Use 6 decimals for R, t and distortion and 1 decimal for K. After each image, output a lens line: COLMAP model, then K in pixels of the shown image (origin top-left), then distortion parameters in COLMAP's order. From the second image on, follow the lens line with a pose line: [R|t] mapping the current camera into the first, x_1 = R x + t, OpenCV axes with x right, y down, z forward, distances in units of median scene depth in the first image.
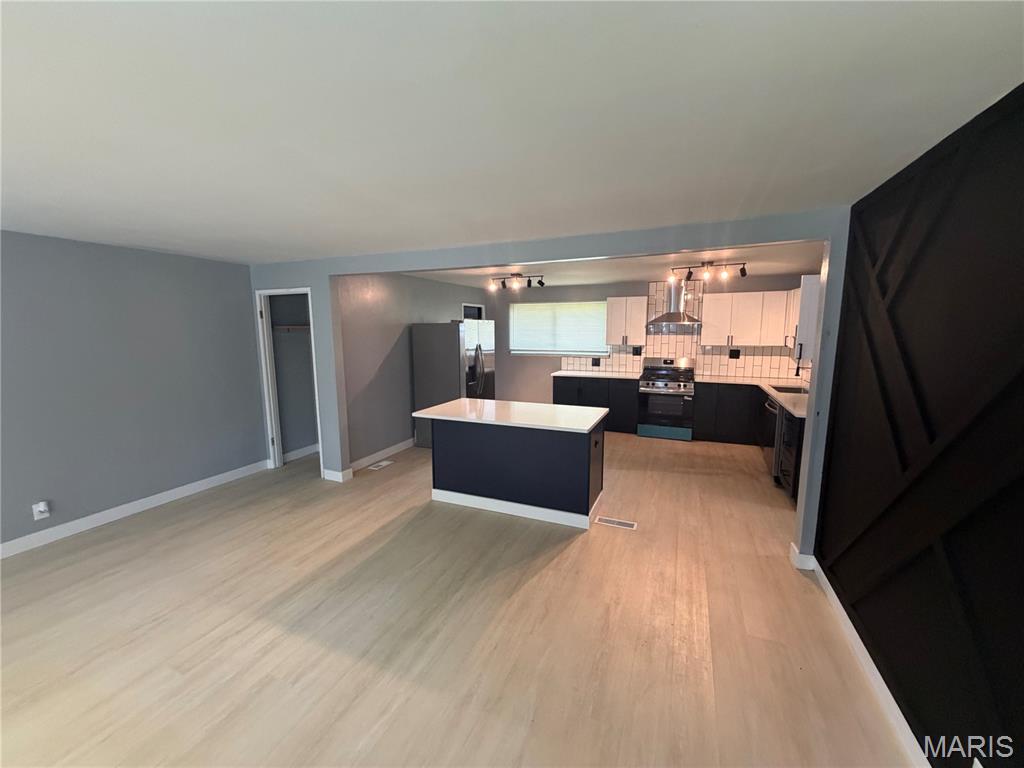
lens RADIAL K [[408.5, 0, 507.7], [0, 408.5, 382.5], [0, 0, 1]] dist [0.000426, 0.000105]
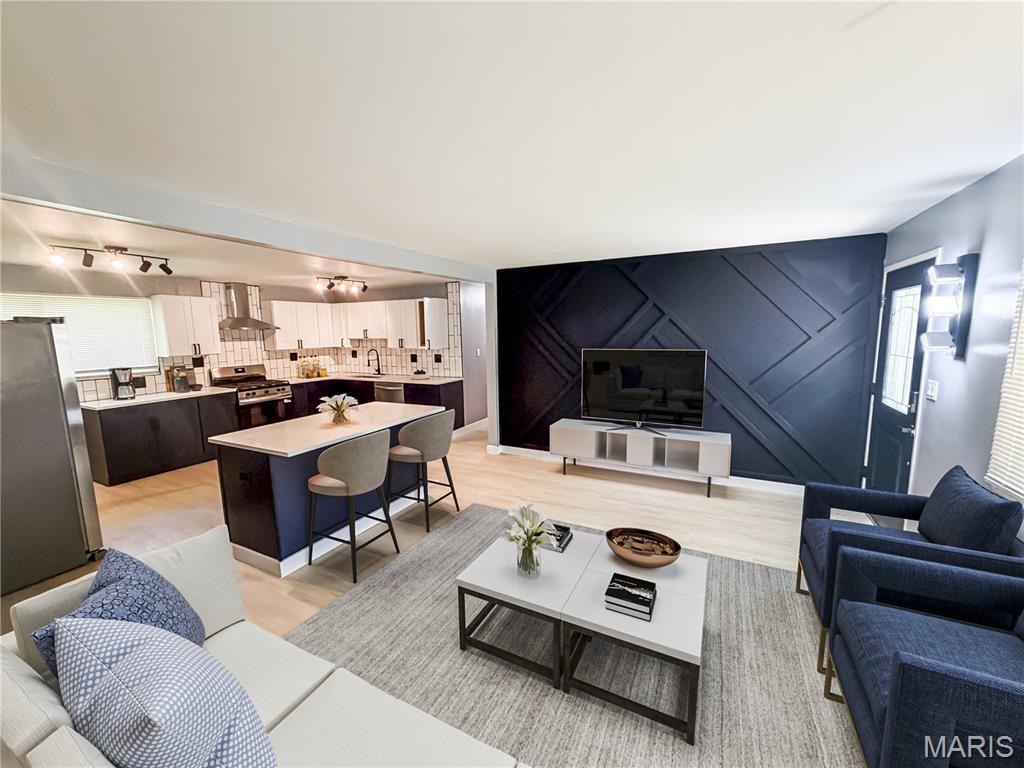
lens RADIAL K [[408.5, 0, 510.9], [0, 408.5, 386.9], [0, 0, 1]] dist [0.000426, 0.000105]
pose [[0.080707, -0.134050, 0.987683, -0.581747], [0.152439, 0.980918, 0.120676, -0.038397], [-0.985012, 0.140822, 0.099601, 0.368315]]
